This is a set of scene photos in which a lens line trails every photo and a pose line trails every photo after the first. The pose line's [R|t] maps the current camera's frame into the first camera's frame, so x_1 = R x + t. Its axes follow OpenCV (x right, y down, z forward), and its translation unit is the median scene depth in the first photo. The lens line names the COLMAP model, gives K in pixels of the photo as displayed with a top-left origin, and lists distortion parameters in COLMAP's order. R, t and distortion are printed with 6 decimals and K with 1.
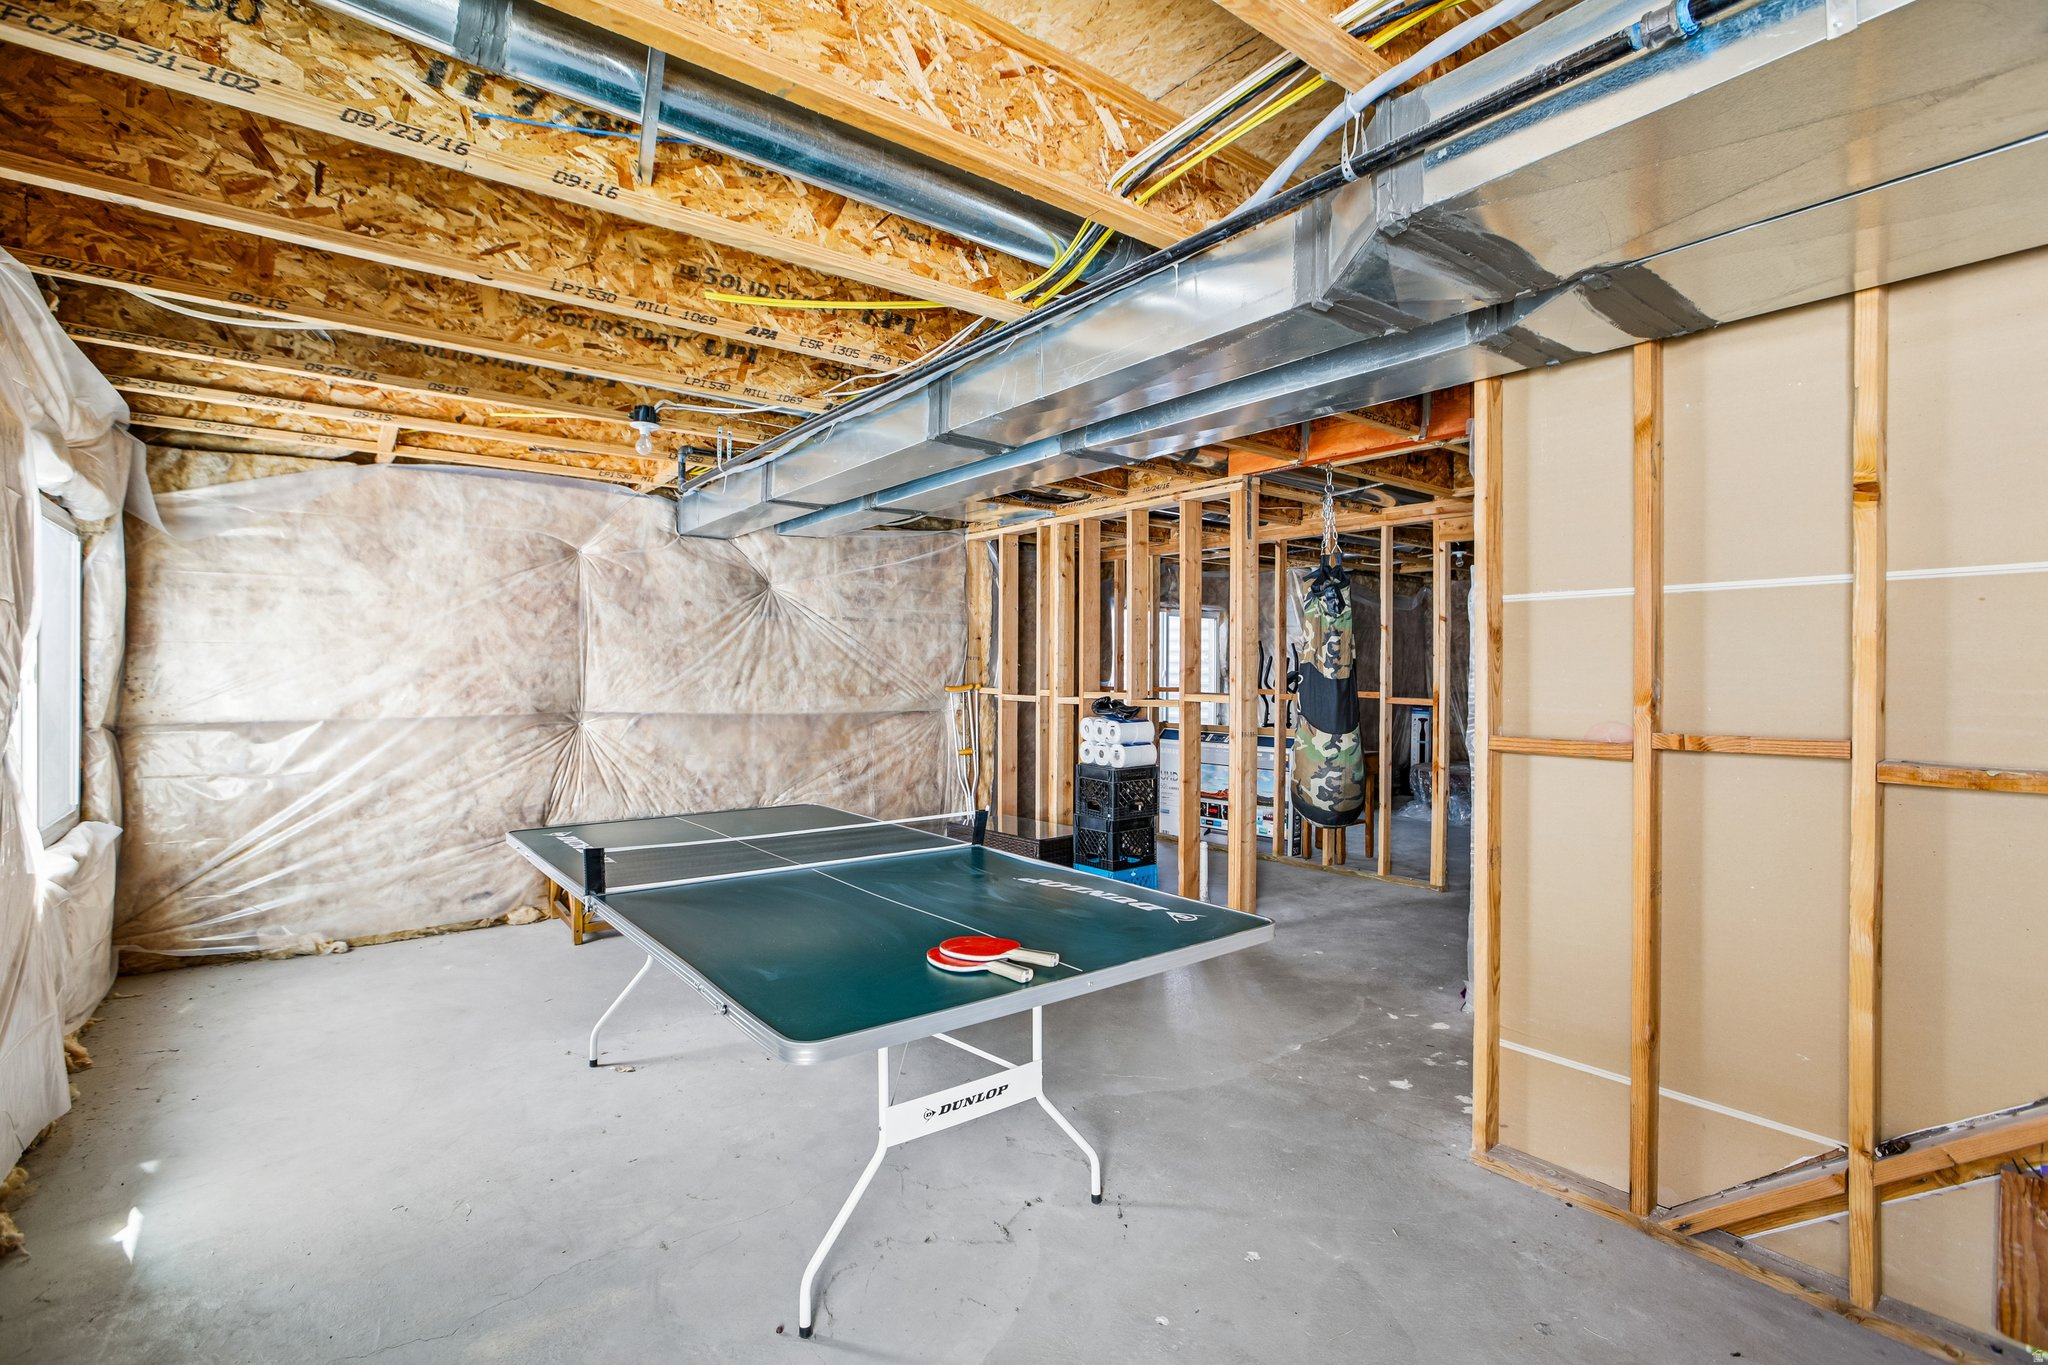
lens RADIAL K [[952.6, 0, 1022.2], [0, 952.6, 672.2], [0, 0, 1]] dist [-0.042353, 0.026126]
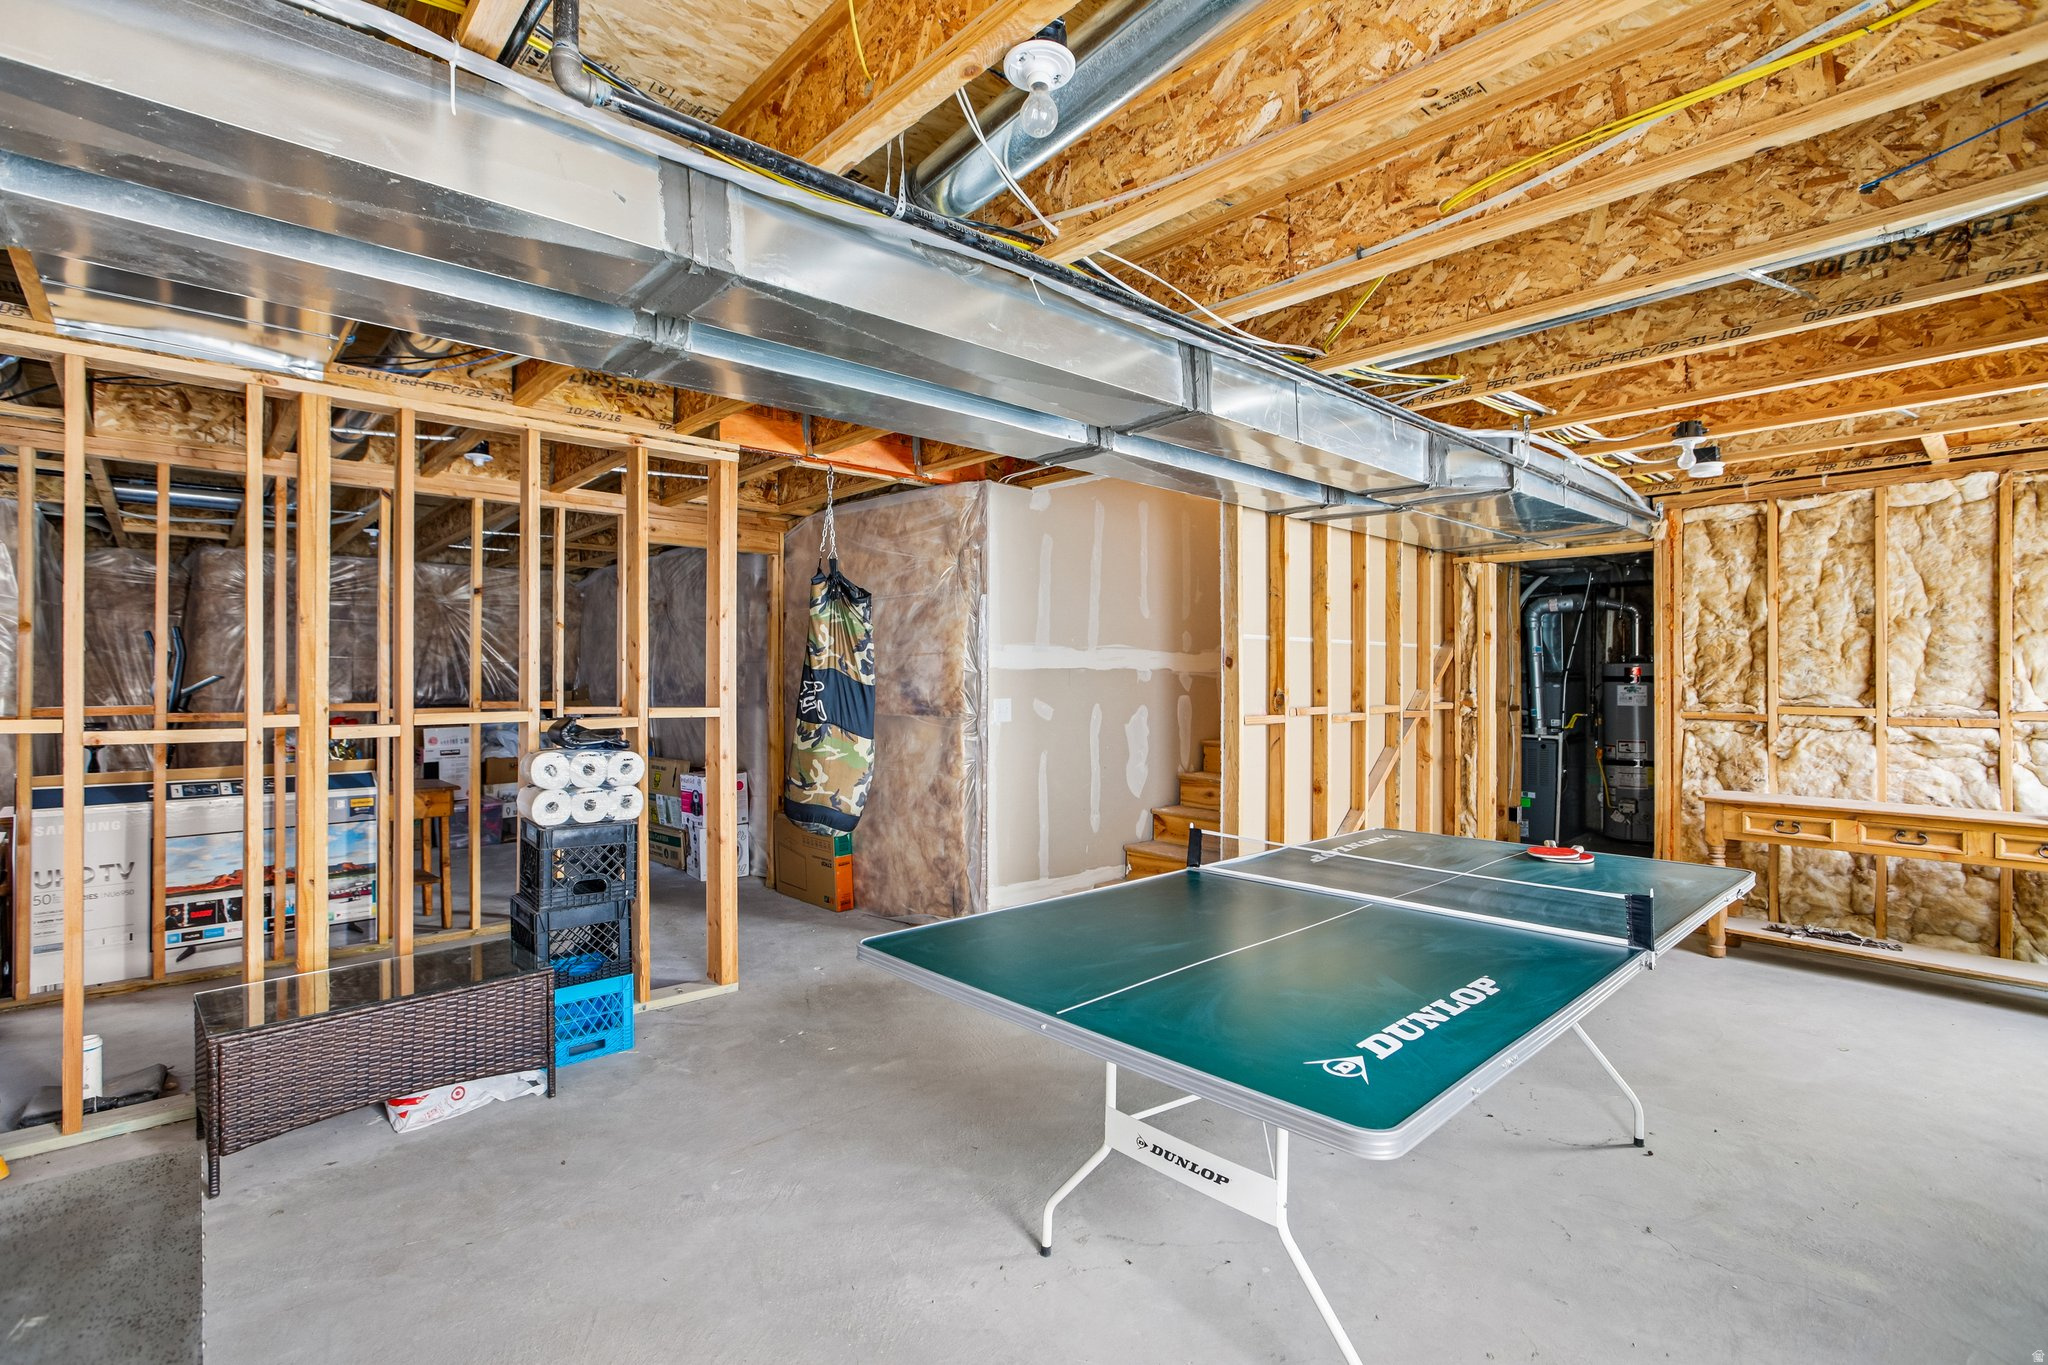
lens RADIAL K [[952.6, 0, 1022.2], [0, 952.6, 672.2], [0, 0, 1]] dist [-0.042353, 0.026126]
pose [[-0.083311, 0.003569, 0.996517, -0.652560], [-0.002184, 0.999991, -0.003764, -0.003340], [-0.996521, -0.002490, -0.083302, 0.850472]]
